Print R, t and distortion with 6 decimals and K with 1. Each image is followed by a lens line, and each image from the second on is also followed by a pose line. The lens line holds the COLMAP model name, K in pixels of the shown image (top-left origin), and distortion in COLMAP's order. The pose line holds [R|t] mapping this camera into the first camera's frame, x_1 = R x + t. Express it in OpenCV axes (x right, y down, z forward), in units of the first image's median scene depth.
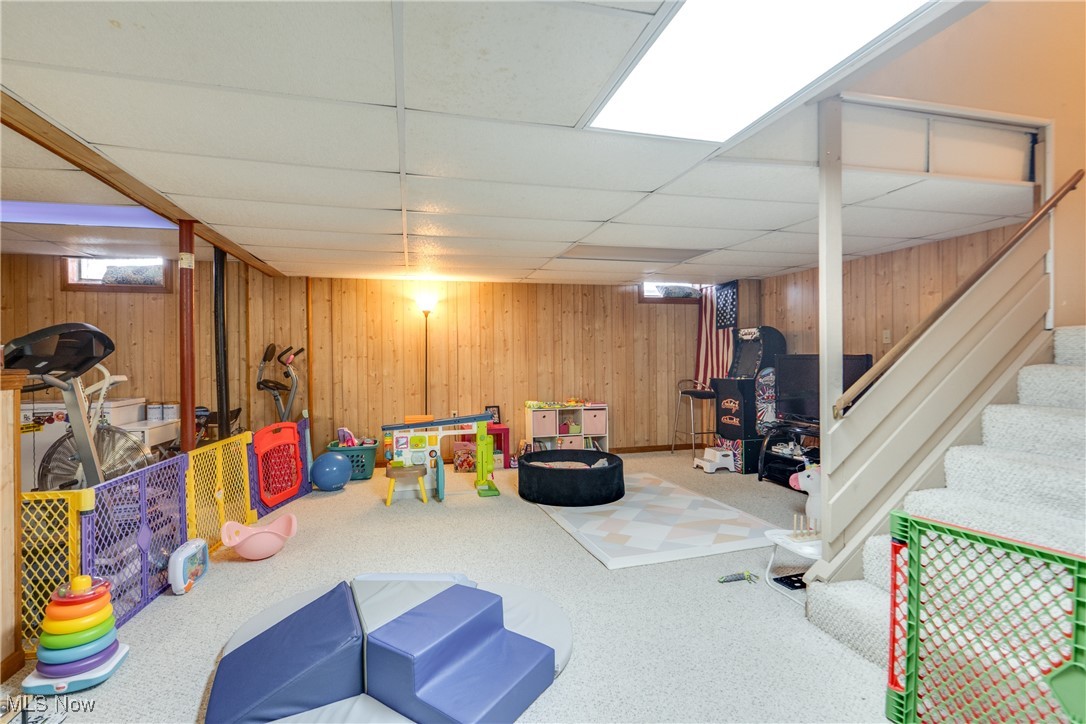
lens RADIAL K [[499.3, 0, 534.4], [0, 499.3, 364.0], [0, 0, 1]] dist [-0.003388, 0.002136]
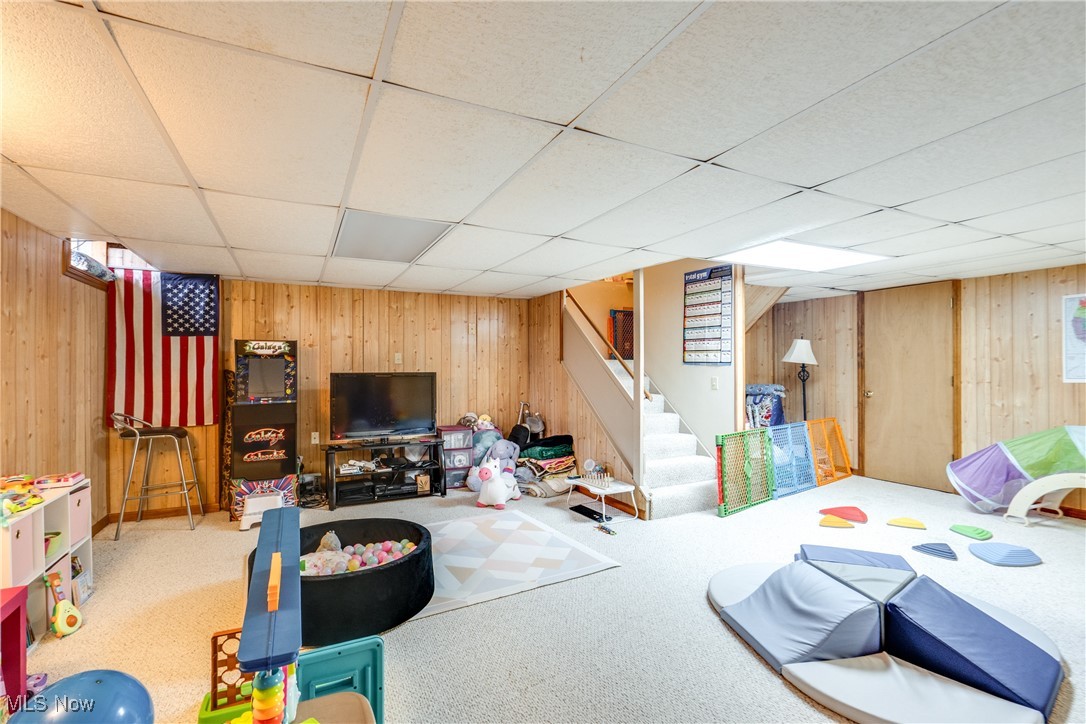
lens RADIAL K [[499.3, 0, 534.4], [0, 499.3, 364.0], [0, 0, 1]] dist [-0.003388, 0.002136]
pose [[-0.210827, 0.016219, 0.977389, -0.469591], [0.019501, 0.999733, -0.012383, -0.014186], [-0.977329, 0.016449, -0.211087, 0.737169]]
